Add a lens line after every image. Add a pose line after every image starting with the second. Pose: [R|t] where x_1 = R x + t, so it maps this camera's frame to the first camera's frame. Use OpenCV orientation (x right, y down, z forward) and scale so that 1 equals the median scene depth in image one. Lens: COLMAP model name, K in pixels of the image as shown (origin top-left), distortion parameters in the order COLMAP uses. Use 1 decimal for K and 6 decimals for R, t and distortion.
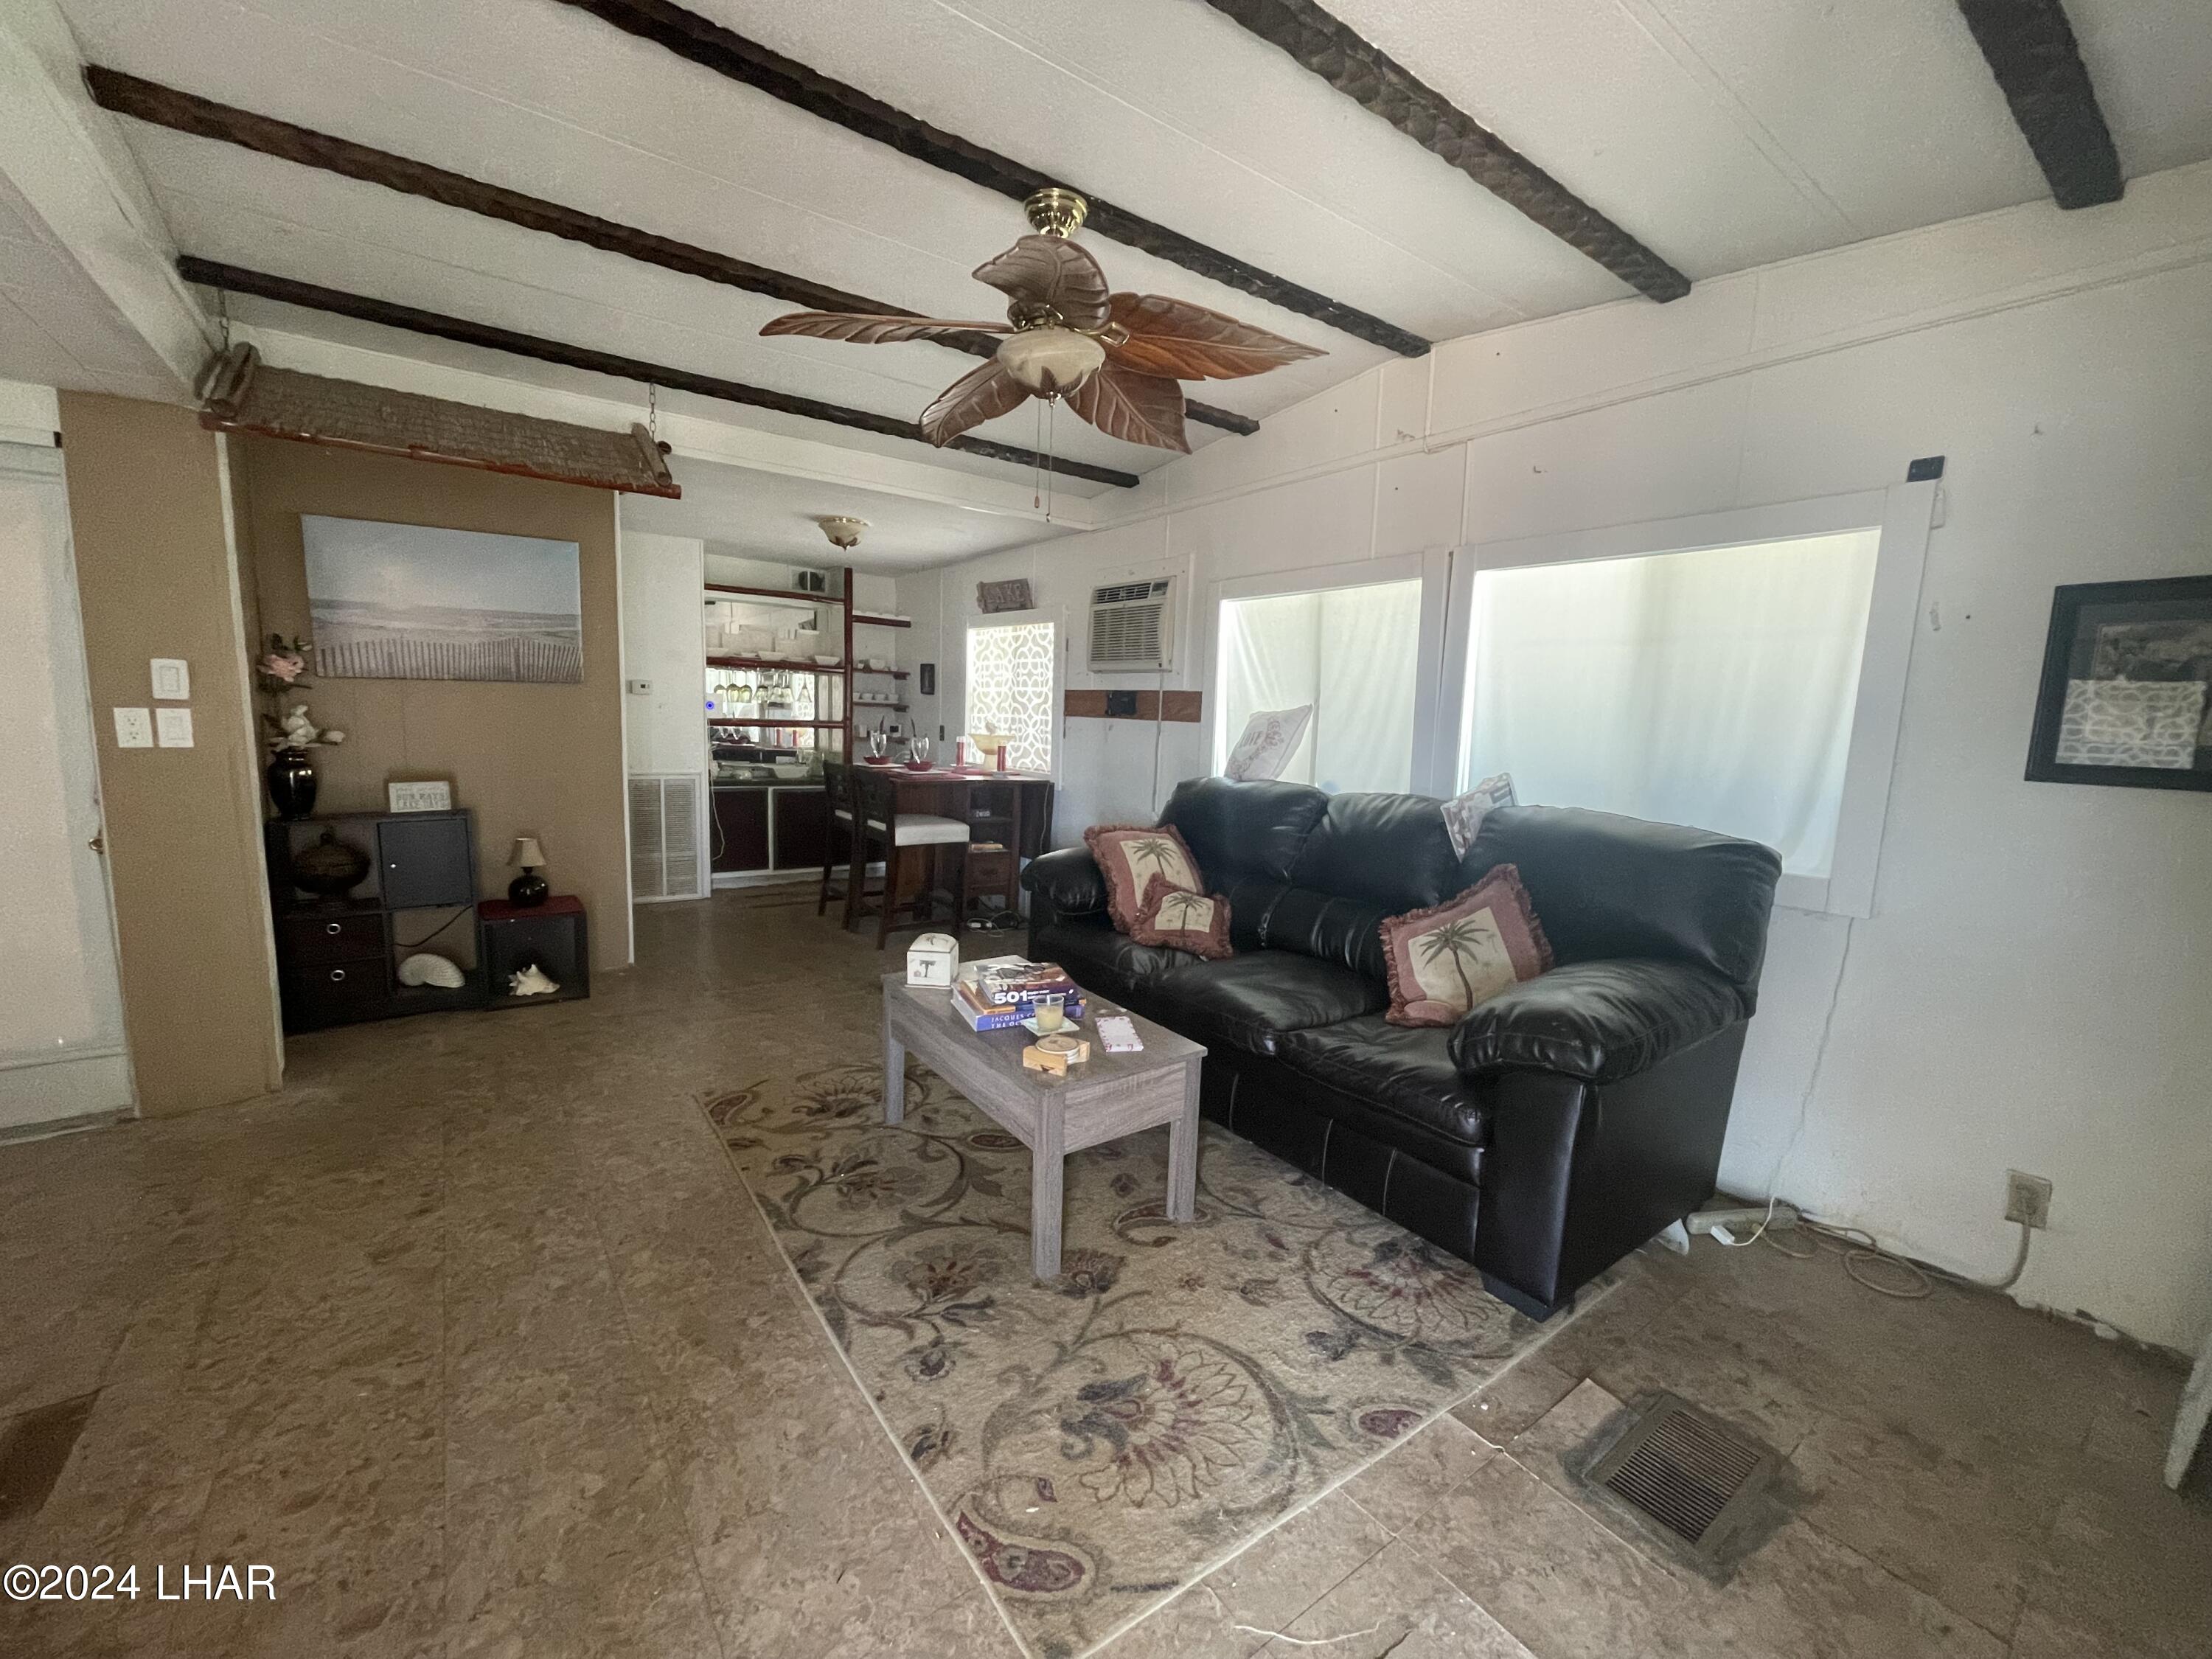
lens RADIAL K [[893.1, 0, 1100.2], [0, 893.1, 830.4], [0, 0, 1]] dist [-0.000101, -0.000104]
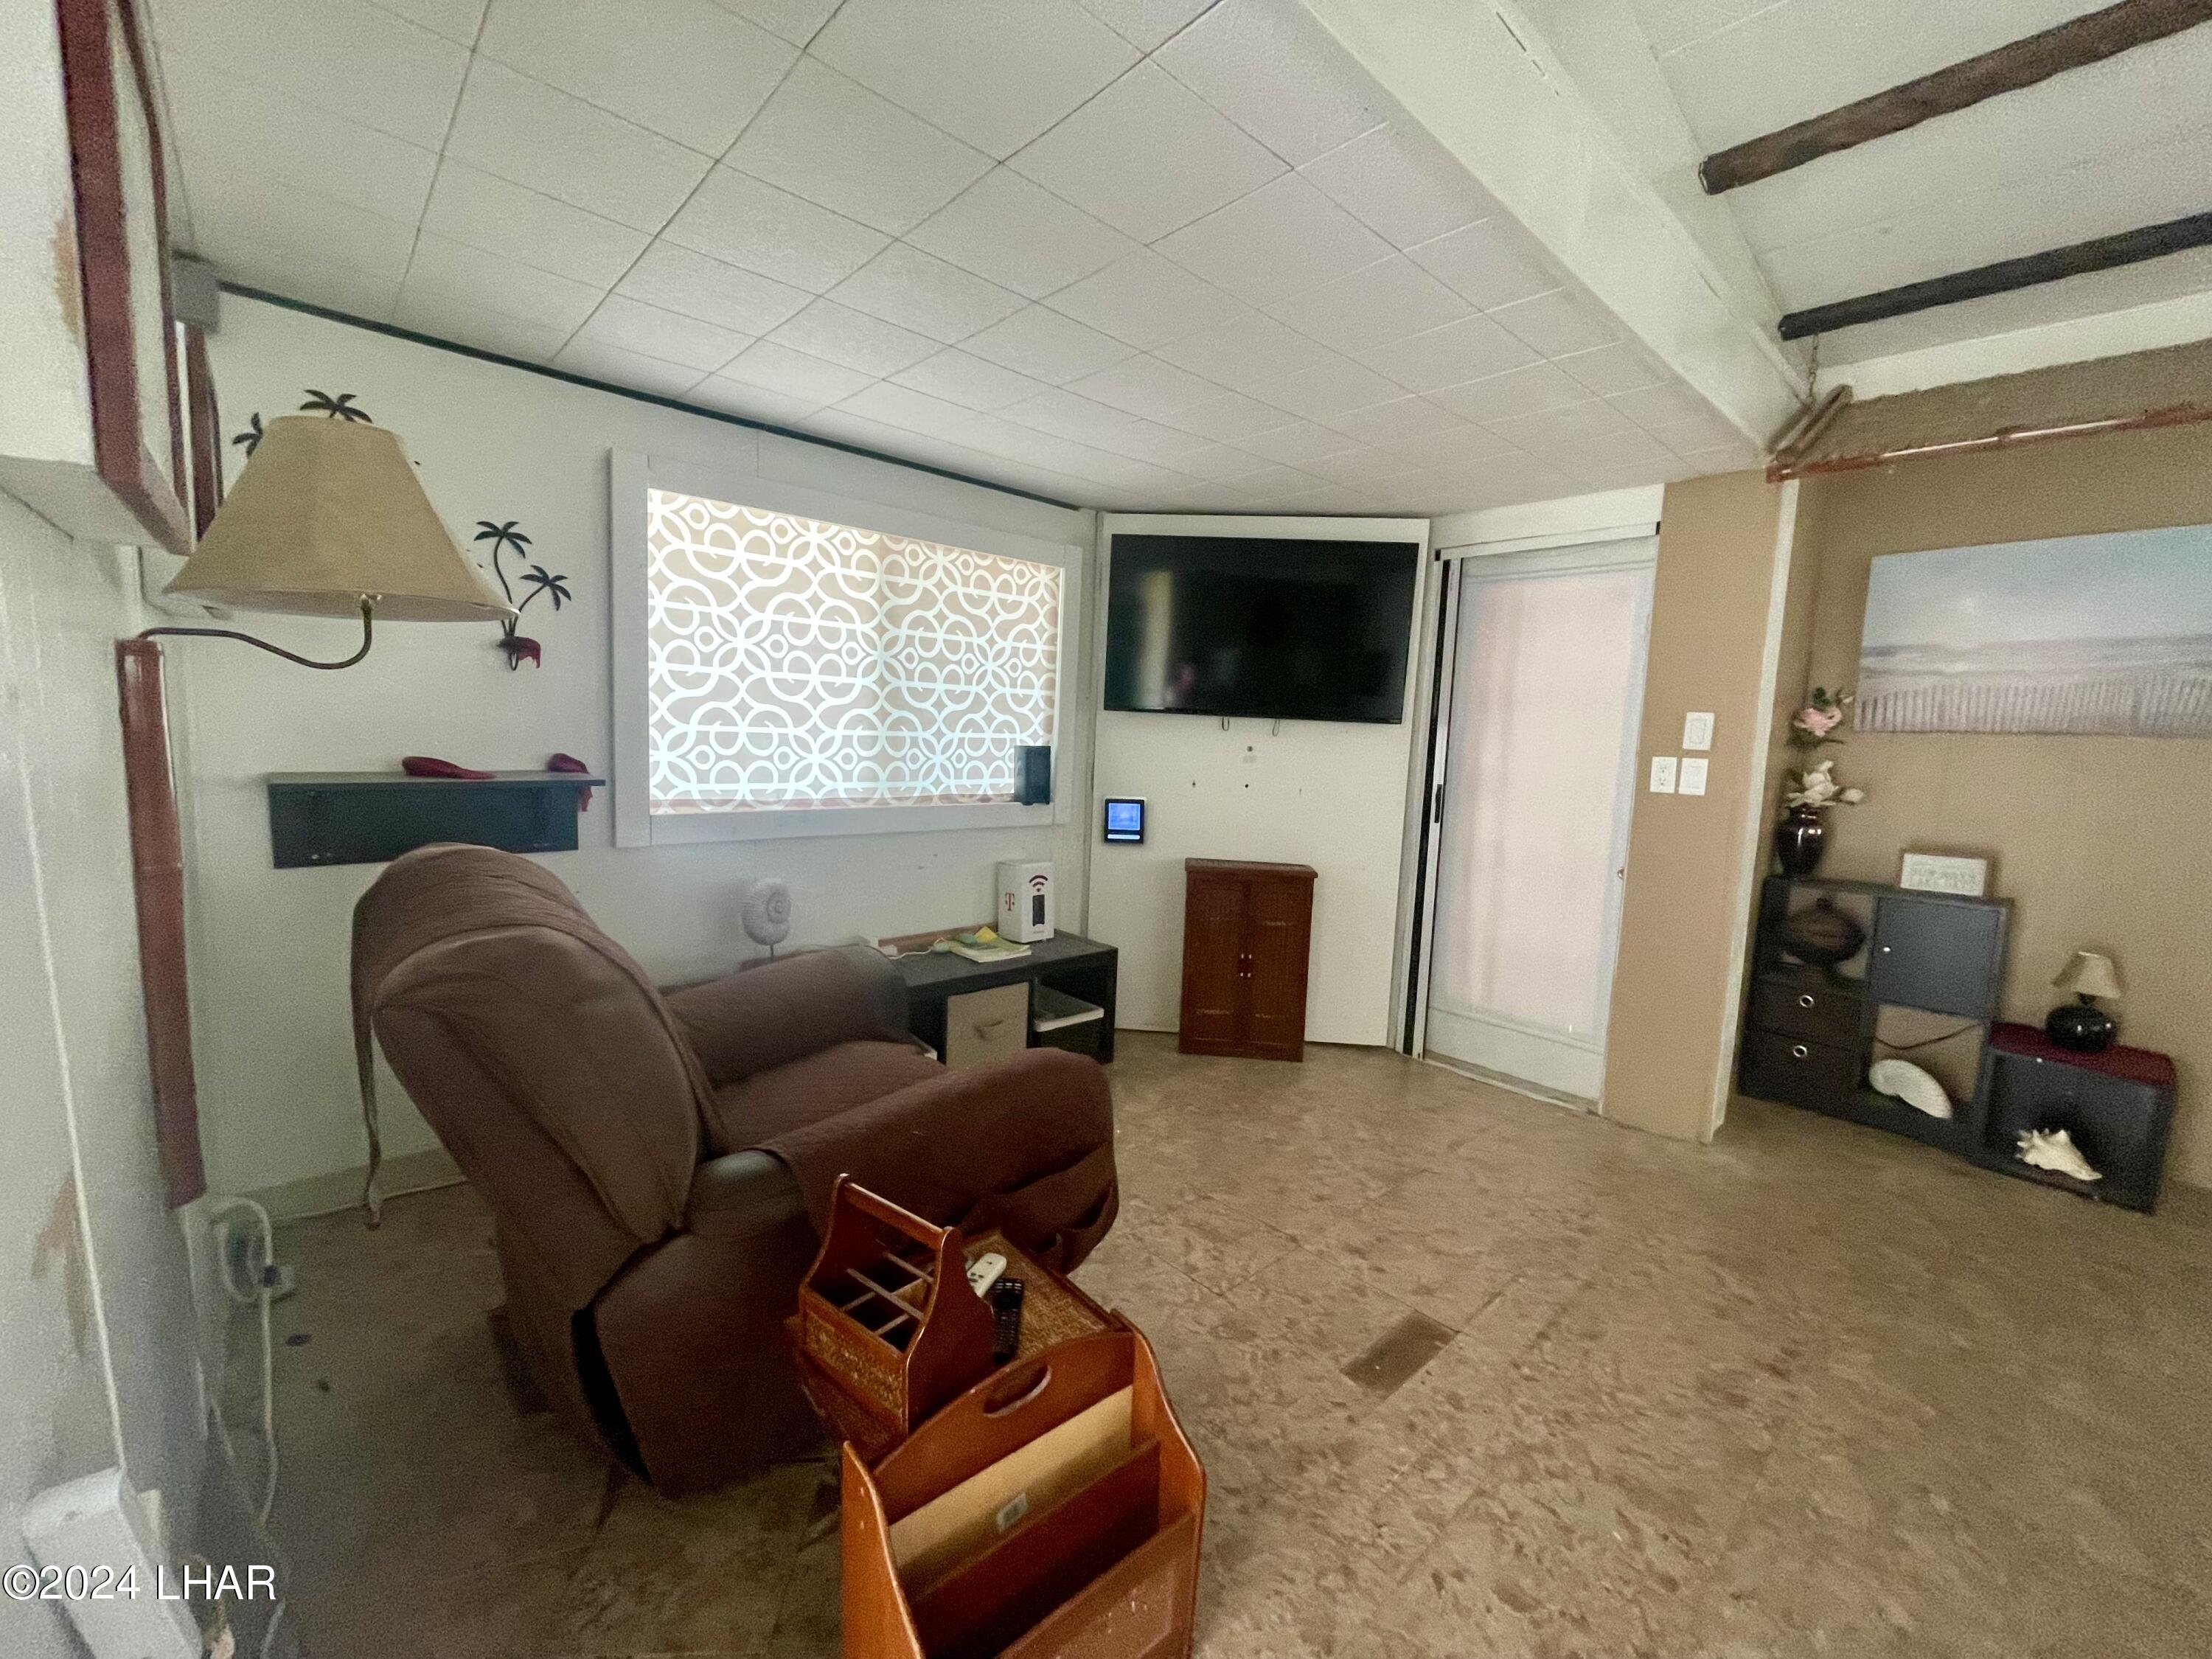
lens RADIAL K [[893.1, 0, 1101.1], [0, 893.1, 820.8], [0, 0, 1]] dist [-0.000101, -0.000104]
pose [[0.108161, 0.081957, -0.990749, -0.040991], [-0.168706, 0.983654, 0.062952, -0.008087], [0.979714, 0.160336, 0.120219, 0.147653]]
